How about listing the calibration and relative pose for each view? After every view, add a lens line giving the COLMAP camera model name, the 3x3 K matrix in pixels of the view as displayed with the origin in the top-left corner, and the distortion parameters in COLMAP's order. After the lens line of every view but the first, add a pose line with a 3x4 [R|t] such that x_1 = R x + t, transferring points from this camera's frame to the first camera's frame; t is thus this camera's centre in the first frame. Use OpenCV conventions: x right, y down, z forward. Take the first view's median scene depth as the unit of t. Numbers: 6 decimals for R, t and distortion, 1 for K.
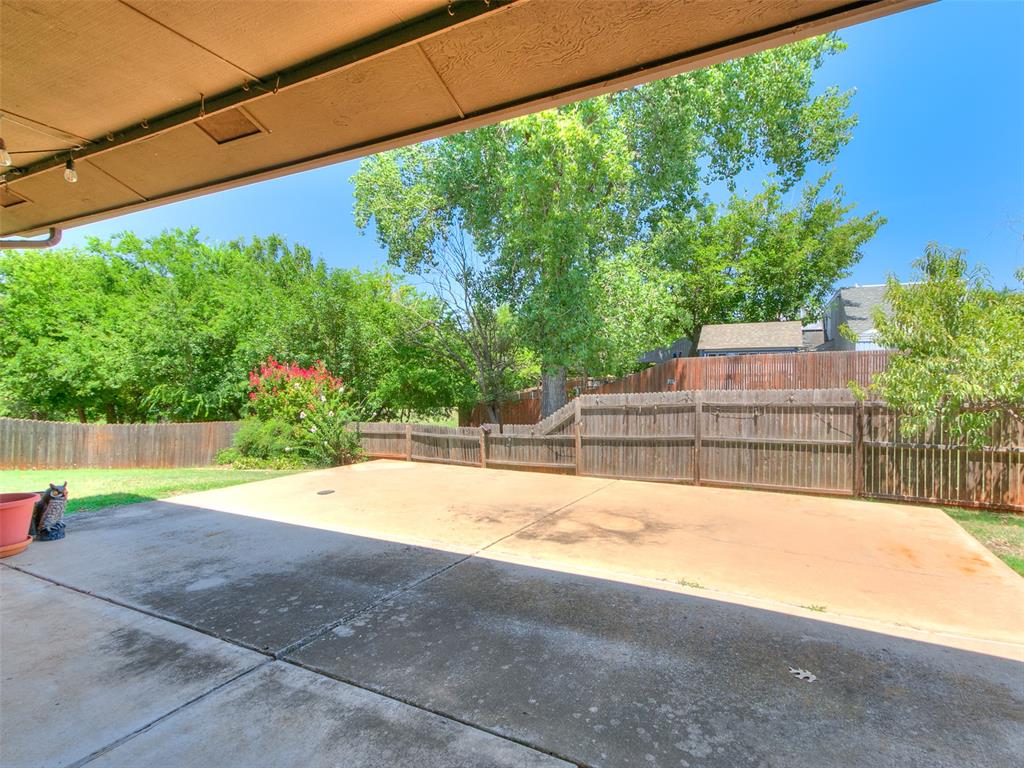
lens RADIAL K [[530.4, 0, 512.0], [0, 530.4, 384.0], [0, 0, 1]] dist [0.018191, 0.000126]
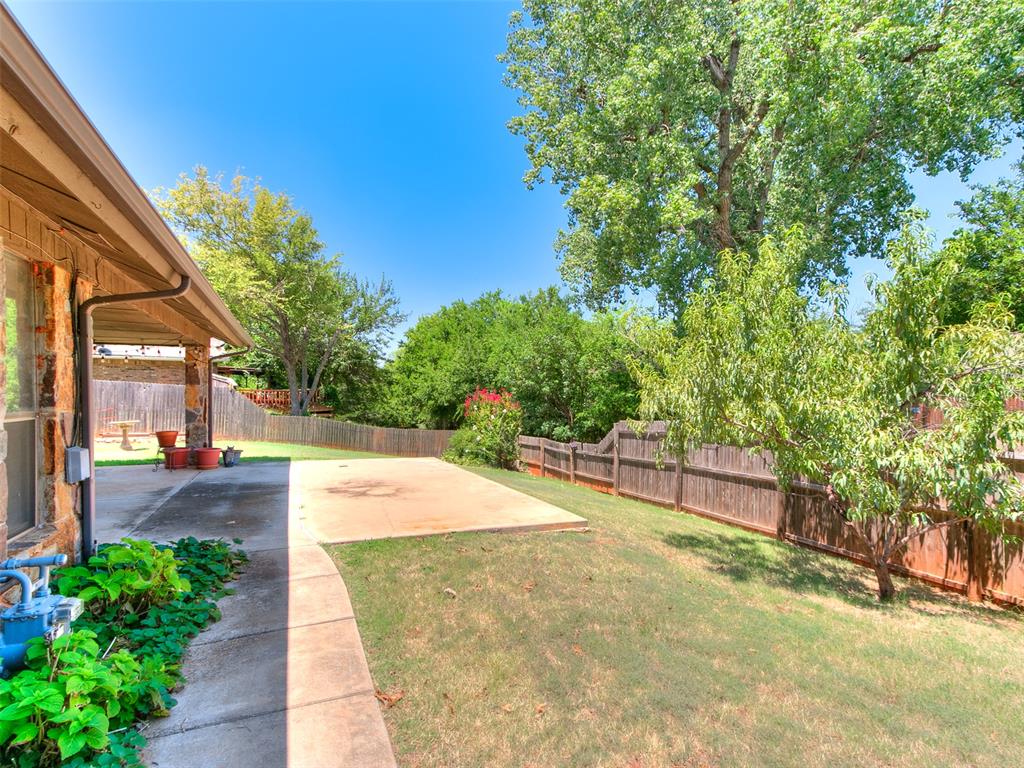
lens RADIAL K [[530.4, 0, 512.0], [0, 530.4, 384.0], [0, 0, 1]] dist [0.018191, 0.000126]
pose [[0.770998, -0.005618, -0.636812, 0.681032], [-0.016878, 0.999430, -0.029252, -0.021387], [0.636614, 0.033302, 0.770464, -0.041253]]
